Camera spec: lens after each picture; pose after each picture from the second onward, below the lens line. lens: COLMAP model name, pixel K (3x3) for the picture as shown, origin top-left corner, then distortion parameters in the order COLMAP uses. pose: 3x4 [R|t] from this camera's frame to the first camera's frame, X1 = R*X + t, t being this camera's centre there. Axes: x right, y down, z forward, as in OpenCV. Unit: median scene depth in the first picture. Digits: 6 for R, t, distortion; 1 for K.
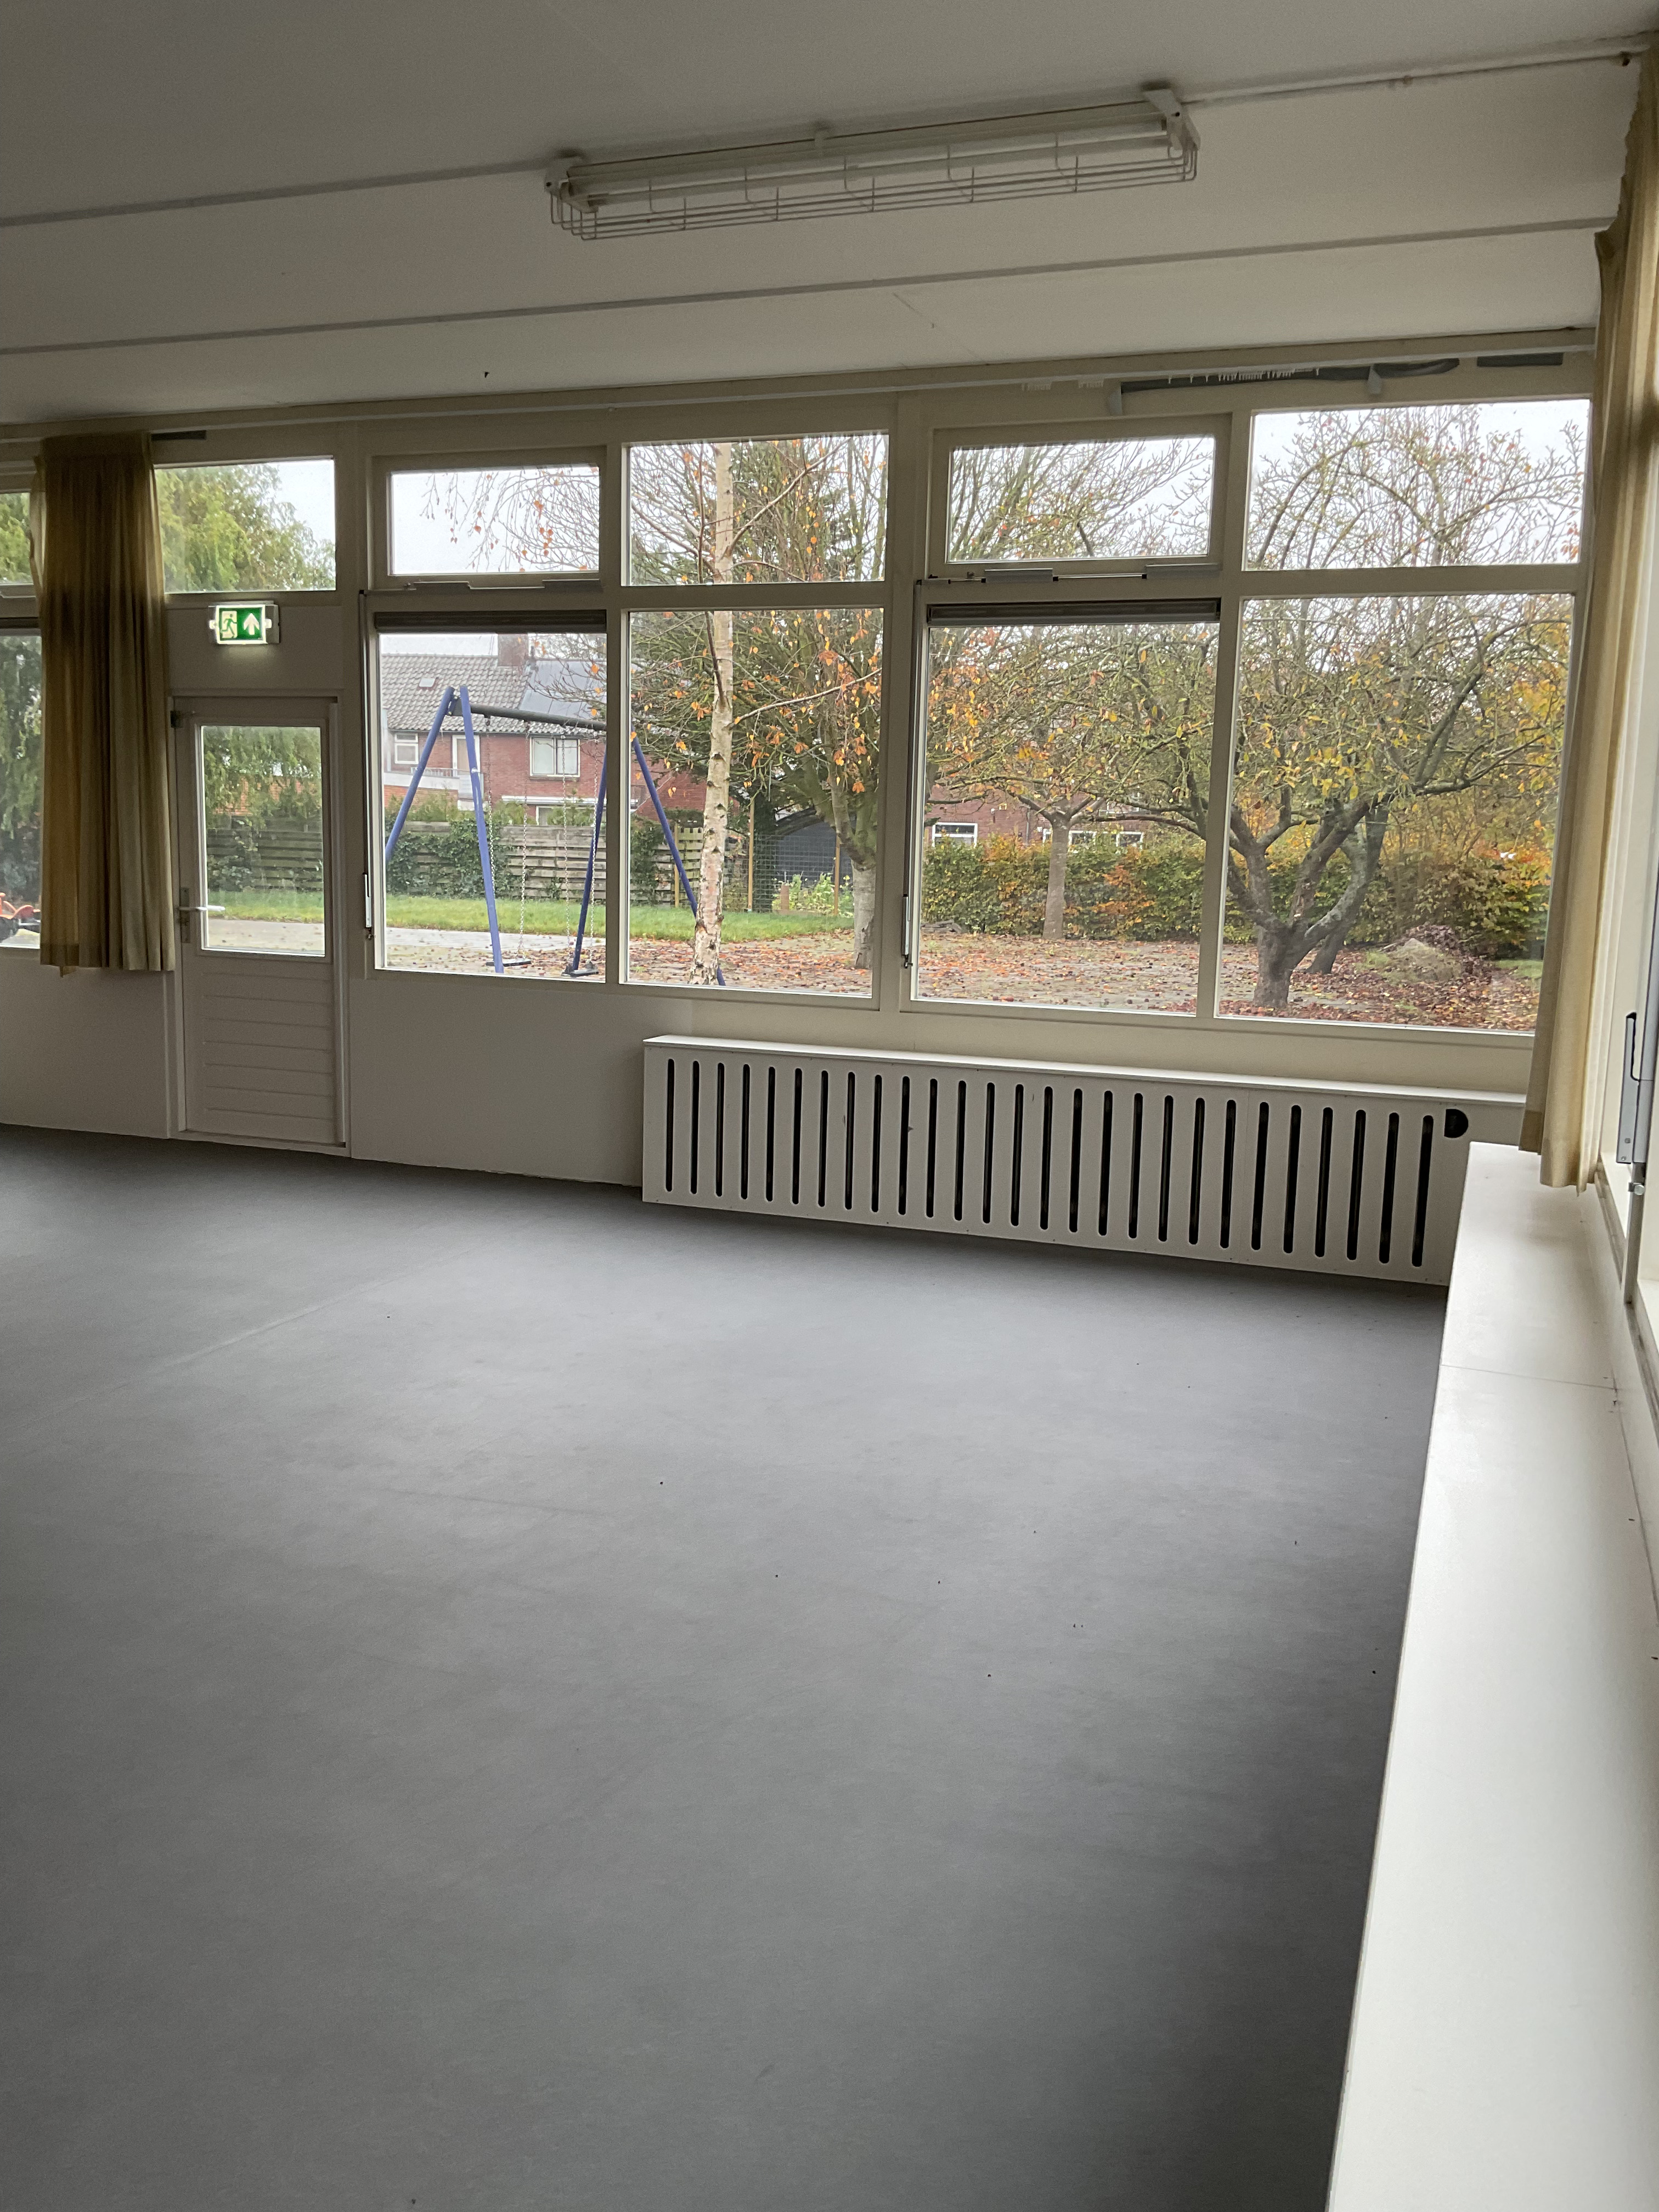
lens RADIAL K [[1828.5, 0, 834.4], [0, 1828.5, 1118.5], [0, 0, 1]] dist [-0.000556, -0.025930]
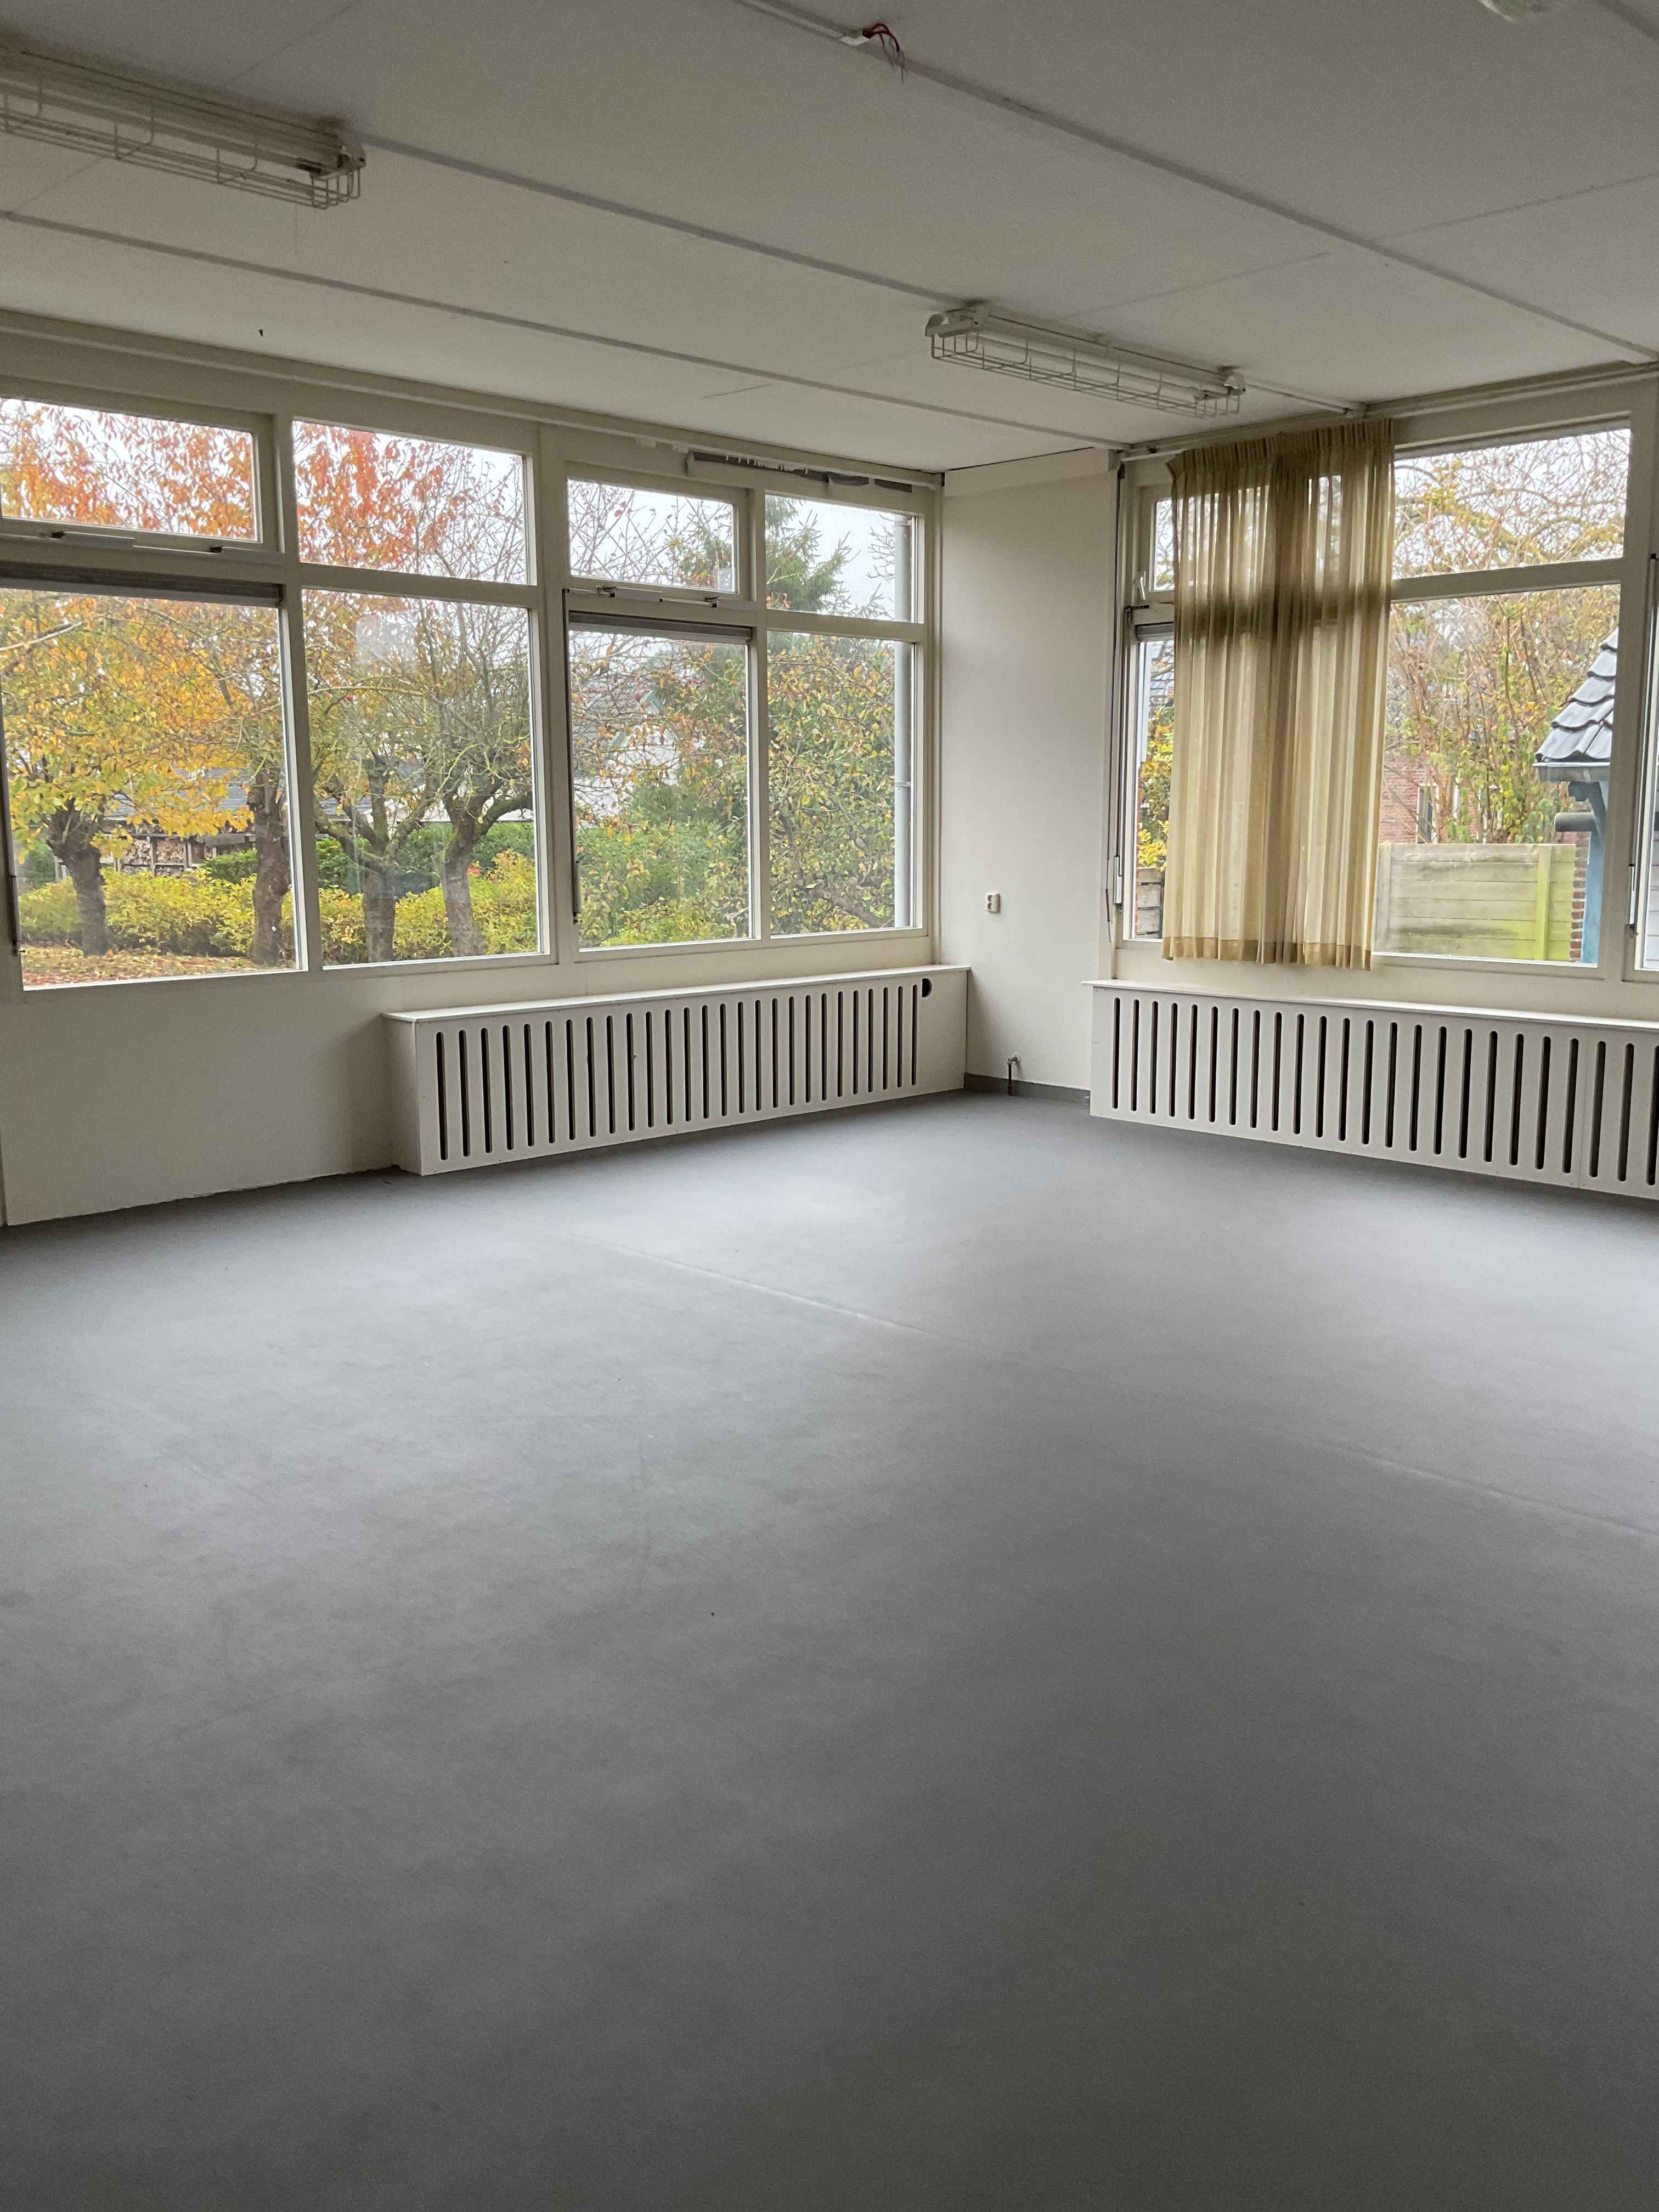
lens RADIAL K [[1828.5, 0, 840.6], [0, 1828.5, 1098.1], [0, 0, 1]] dist [-0.000556, -0.025930]
pose [[0.428292, -0.168942, 0.887707, -0.919151], [0.155689, 0.981474, 0.111672, -0.076199], [-0.890127, 0.090378, 0.446660, 0.339456]]
